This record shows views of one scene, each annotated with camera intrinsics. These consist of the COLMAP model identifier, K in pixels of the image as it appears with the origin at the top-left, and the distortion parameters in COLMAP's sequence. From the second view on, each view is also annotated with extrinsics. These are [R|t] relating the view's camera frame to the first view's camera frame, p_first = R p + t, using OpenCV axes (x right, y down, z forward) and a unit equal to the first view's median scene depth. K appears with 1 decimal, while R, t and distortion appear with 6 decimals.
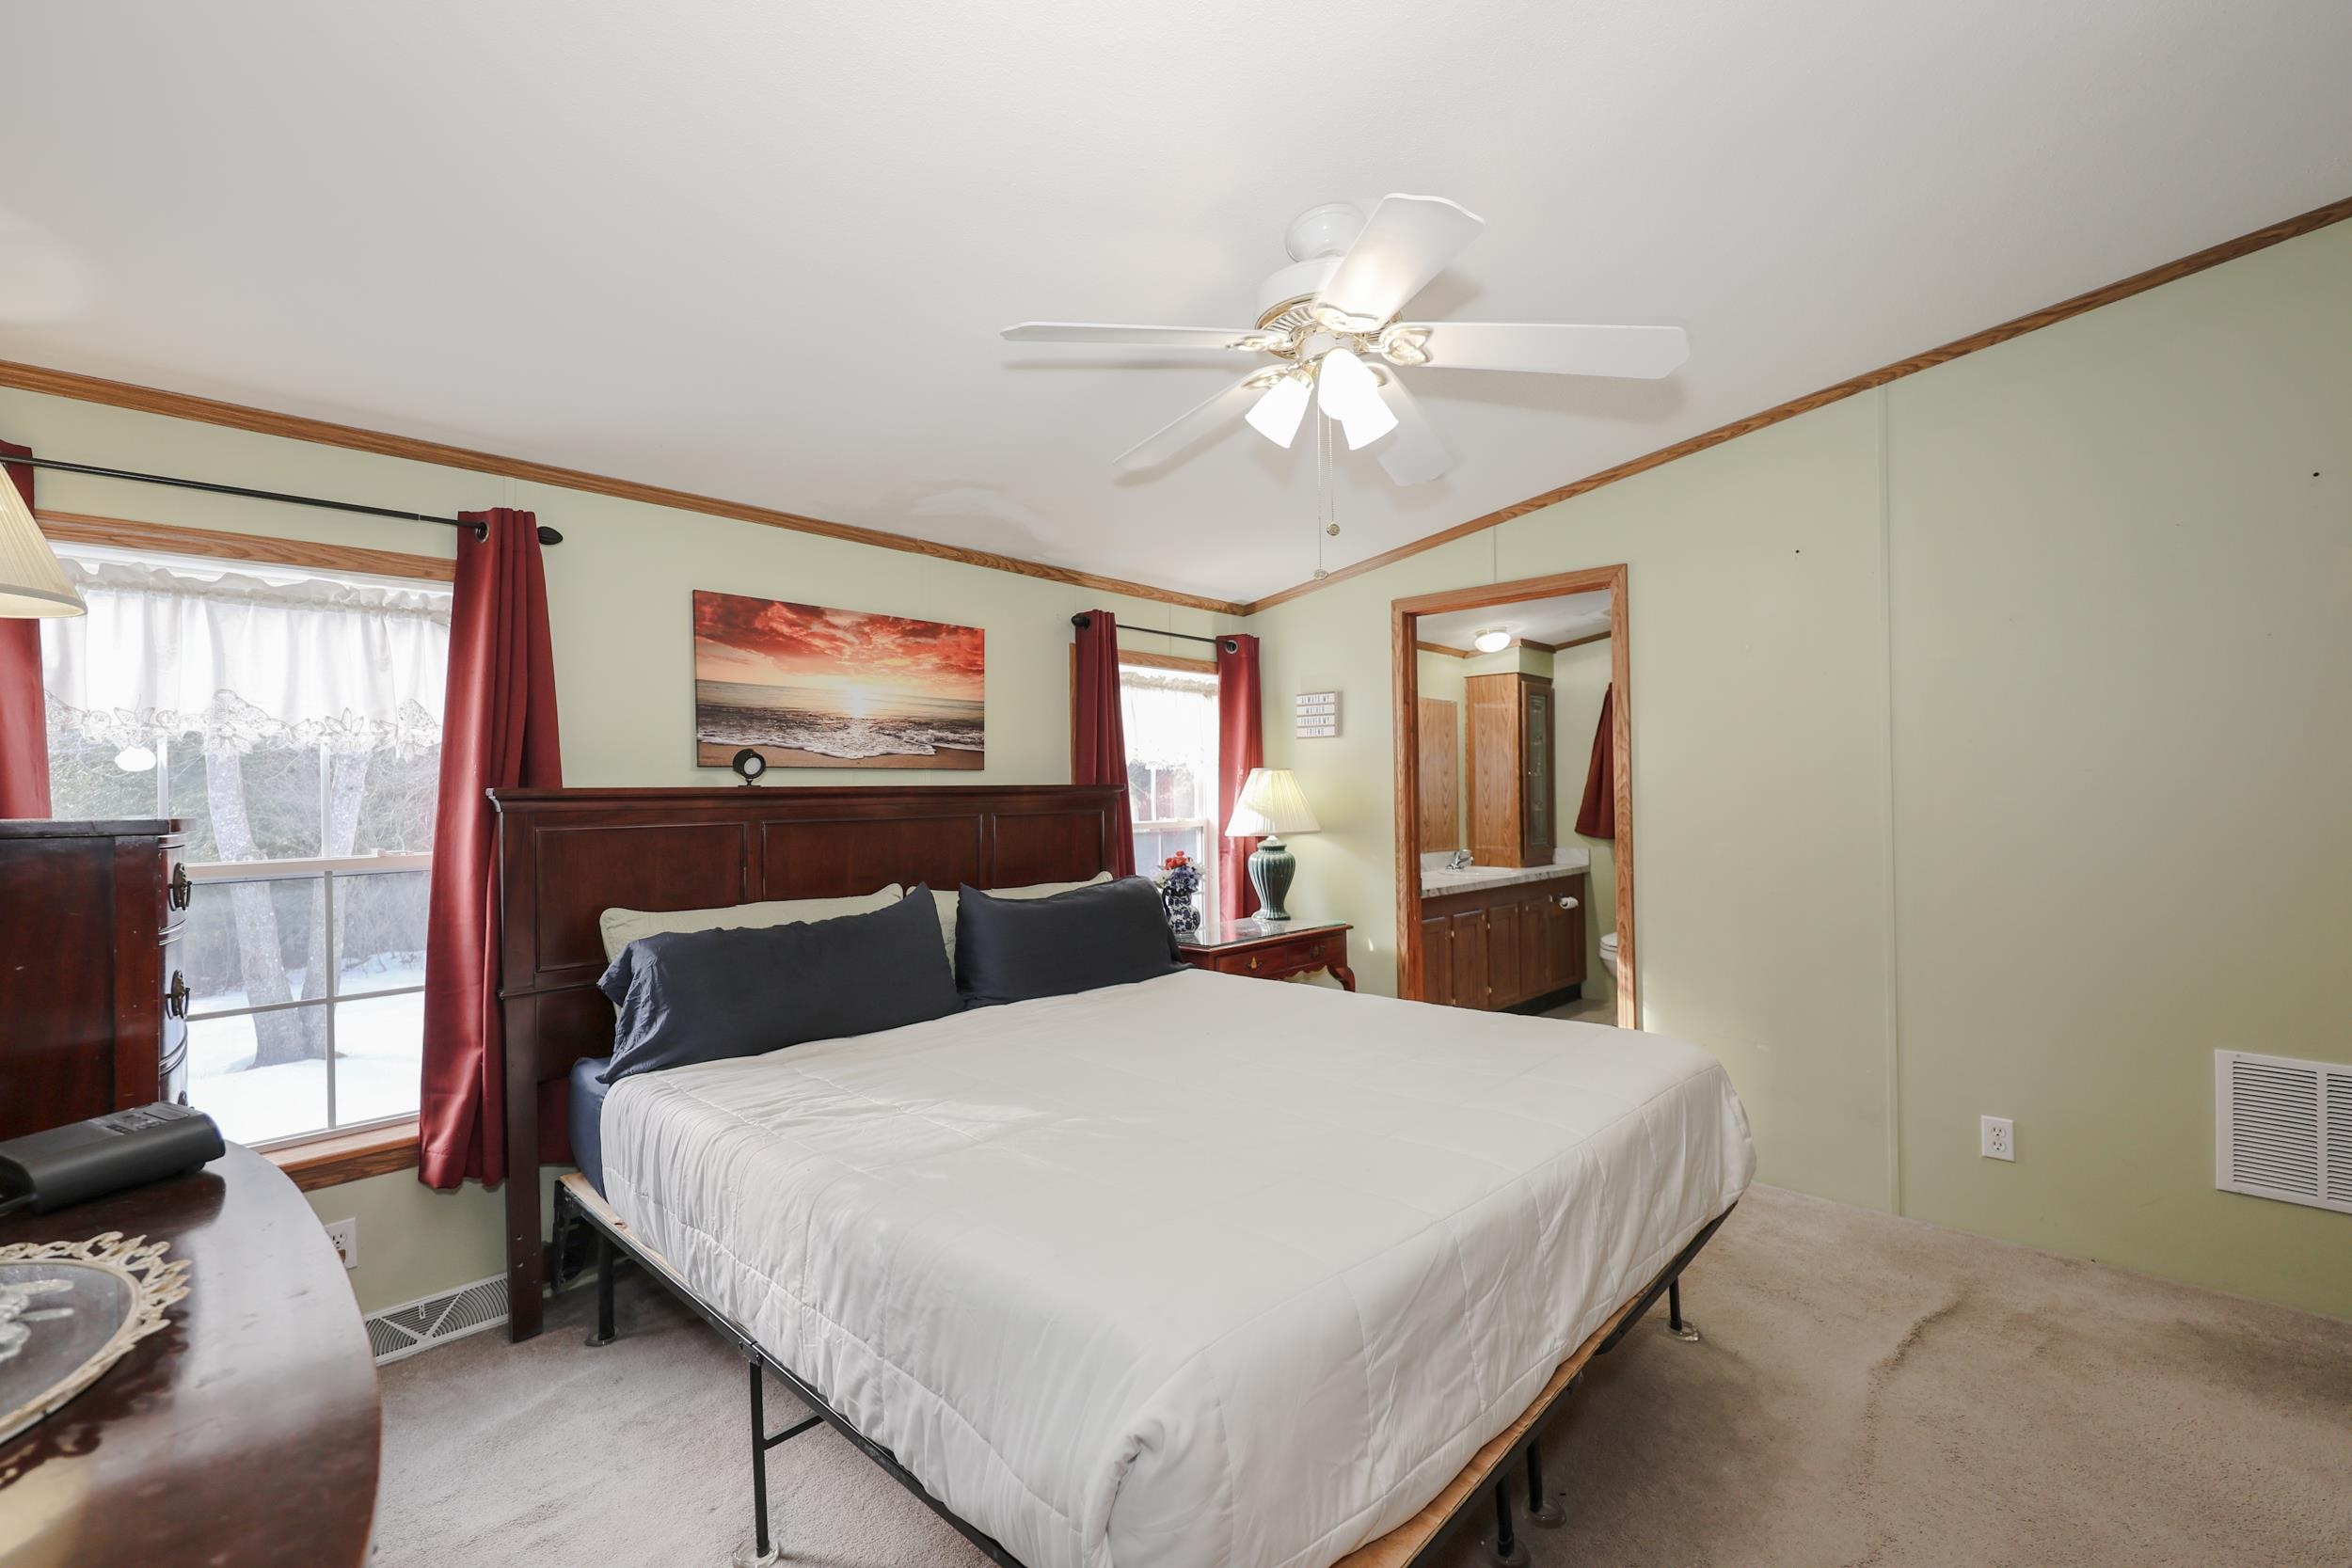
lens RADIAL K [[1018.4, 0, 1159.5], [0, 1018.4, 789.4], [0, 0, 1]] dist [0.003350, -0.000023]
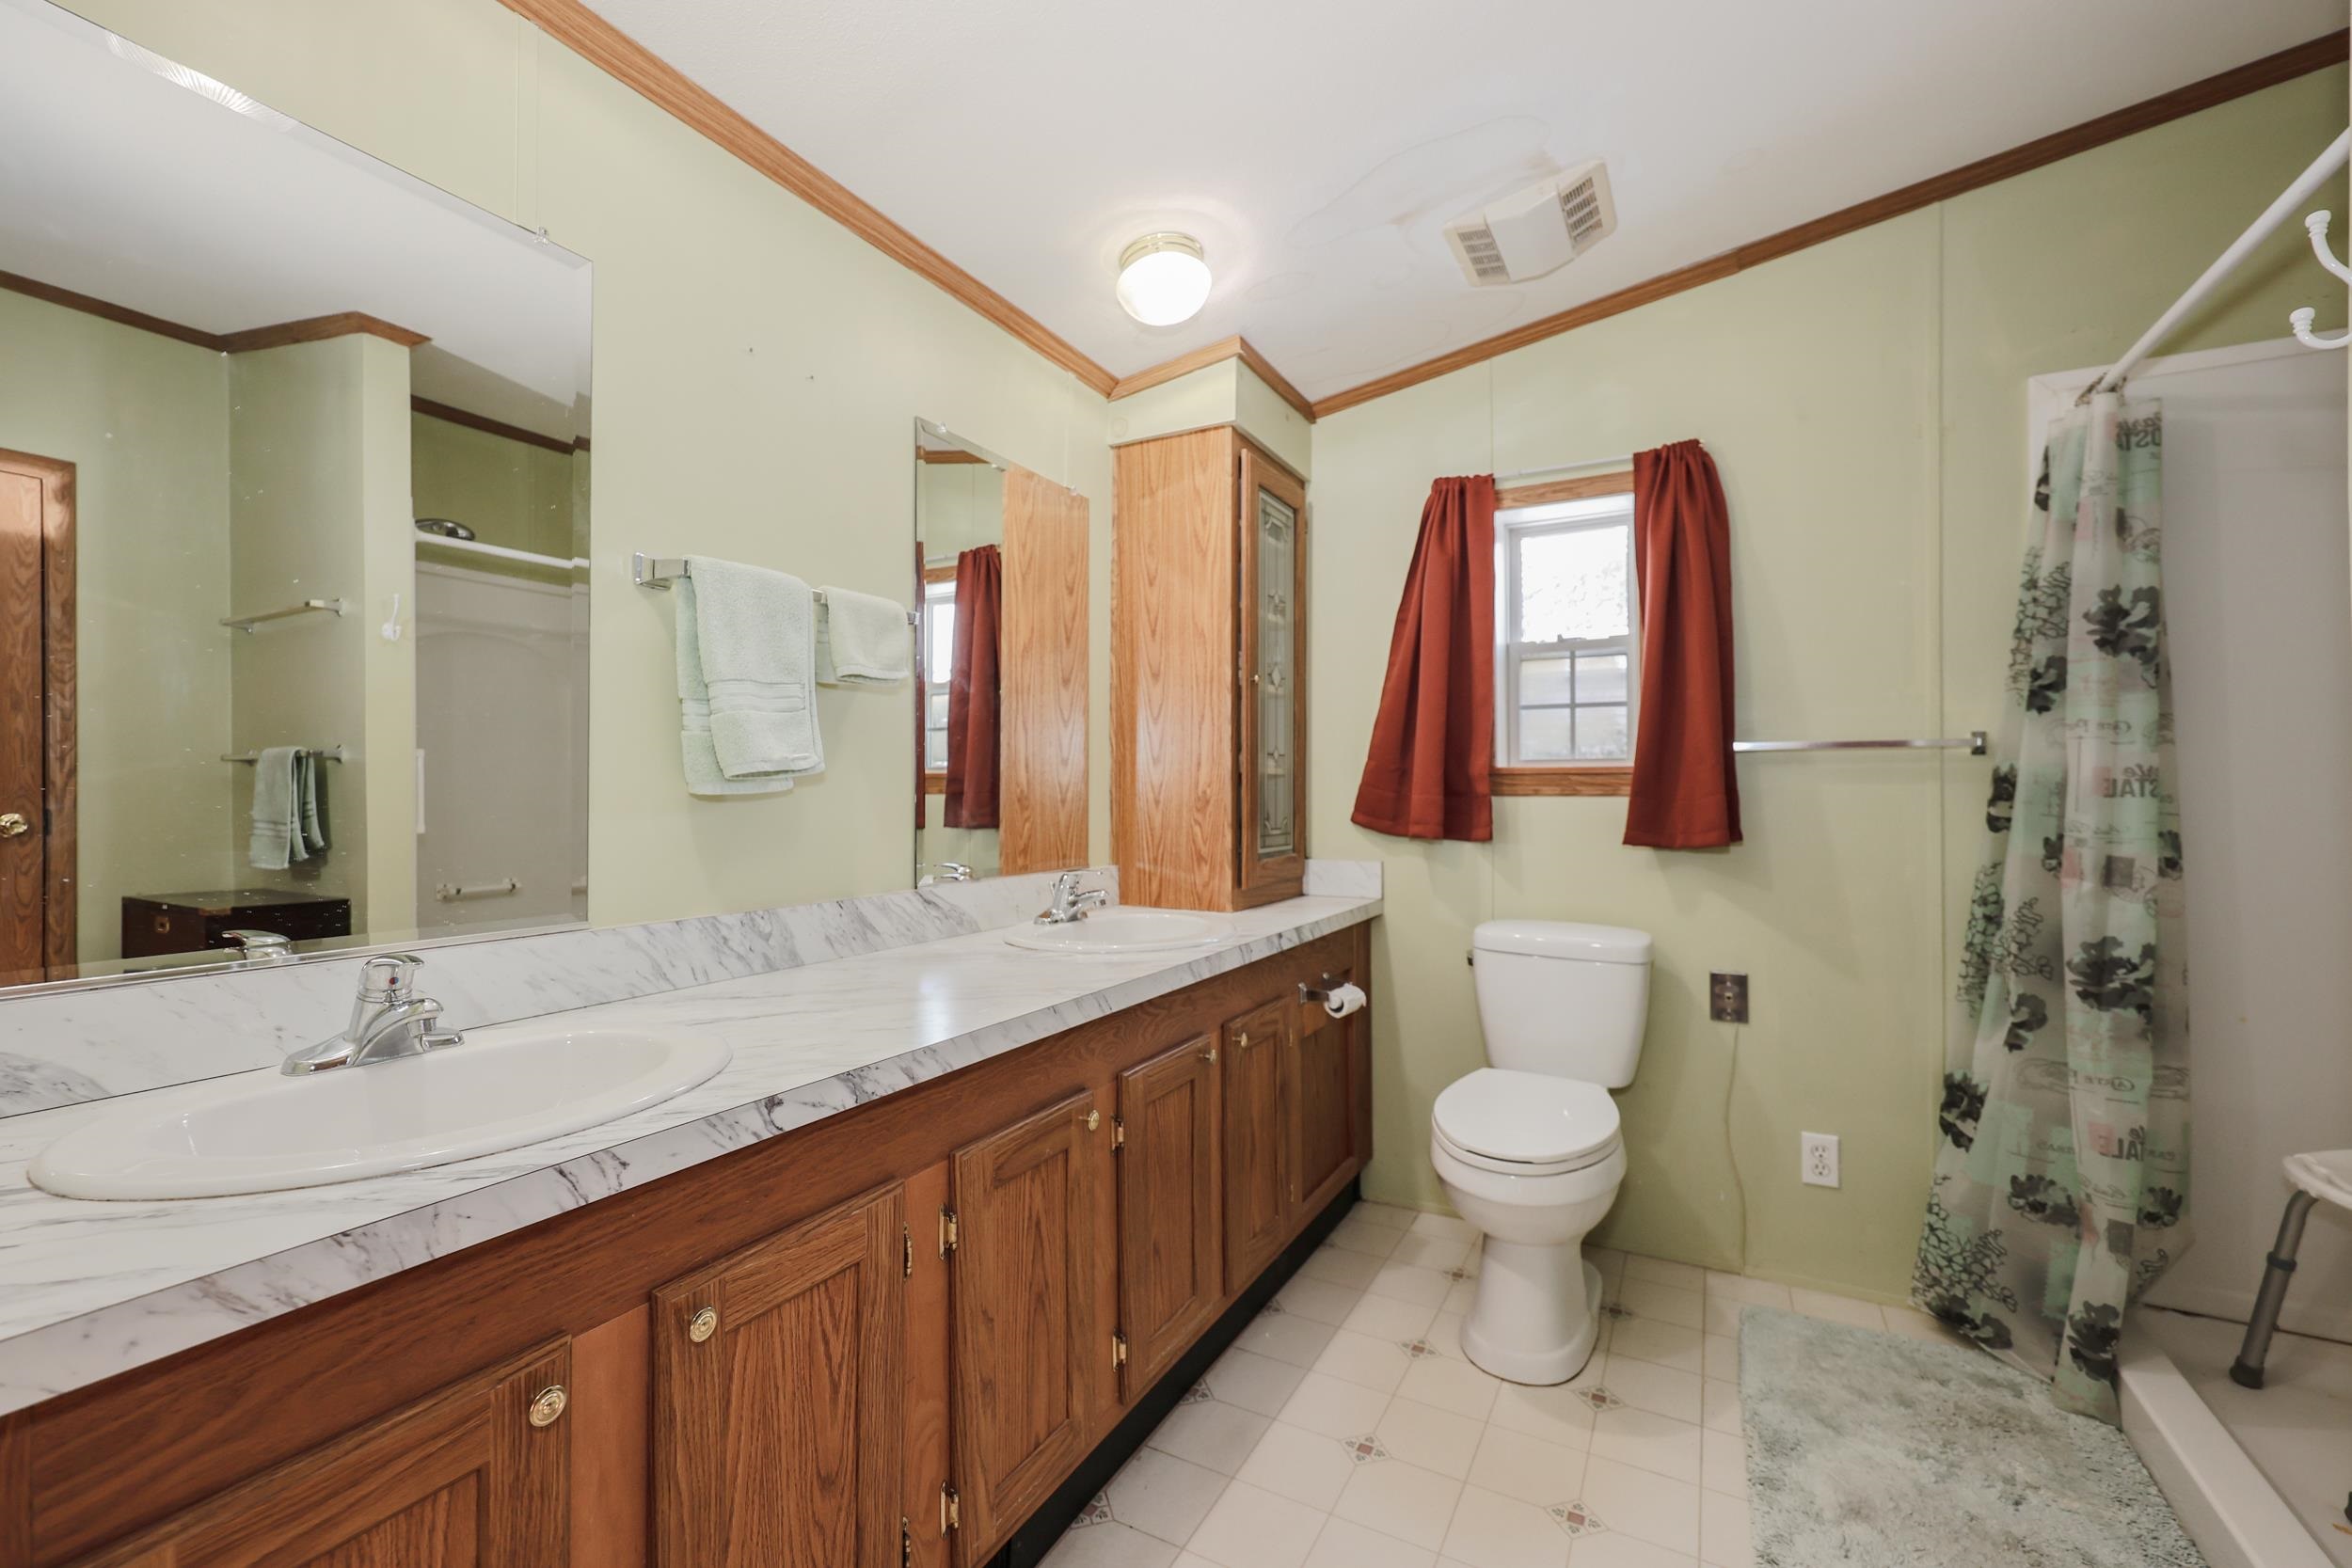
lens RADIAL K [[1018.4, 0, 1176.8], [0, 1018.4, 780.9], [0, 0, 1]] dist [0.003350, -0.000023]
pose [[0.963176, 0.015474, 0.268426, 0.221734], [-0.013633, 0.999869, -0.008721, 0.028705], [-0.268525, 0.004741, 0.963261, 0.610041]]
